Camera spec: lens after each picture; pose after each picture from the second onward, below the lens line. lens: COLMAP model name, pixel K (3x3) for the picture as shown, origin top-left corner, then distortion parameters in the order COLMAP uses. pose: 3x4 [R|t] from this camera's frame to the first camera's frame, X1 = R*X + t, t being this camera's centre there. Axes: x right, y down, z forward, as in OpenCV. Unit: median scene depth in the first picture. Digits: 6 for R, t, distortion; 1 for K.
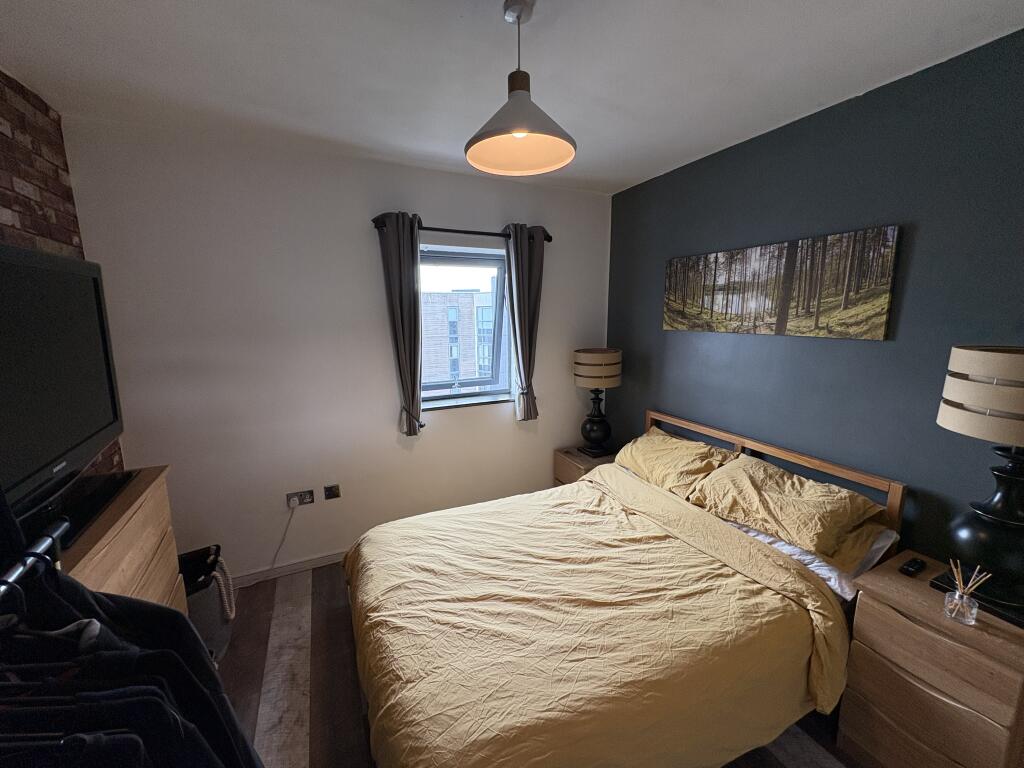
lens RADIAL K [[407.4, 0, 512.1], [0, 407.4, 382.5], [0, 0, 1]] dist [0.002228, 0.000159]
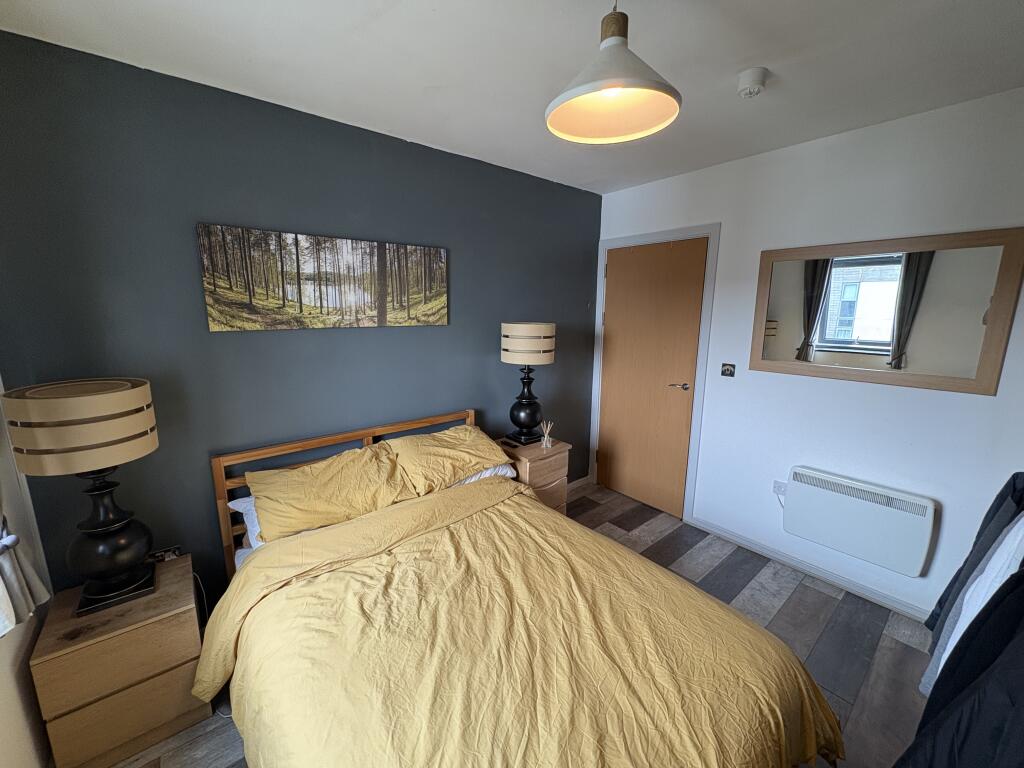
lens RADIAL K [[407.4, 0, 512.5], [0, 407.4, 383.0], [0, 0, 1]] dist [0.002228, 0.000159]
pose [[-0.243396, -0.178539, 0.953353, -0.502629], [0.161431, 0.961746, 0.221325, -0.151974], [-0.956399, 0.207770, -0.205263, 0.894541]]
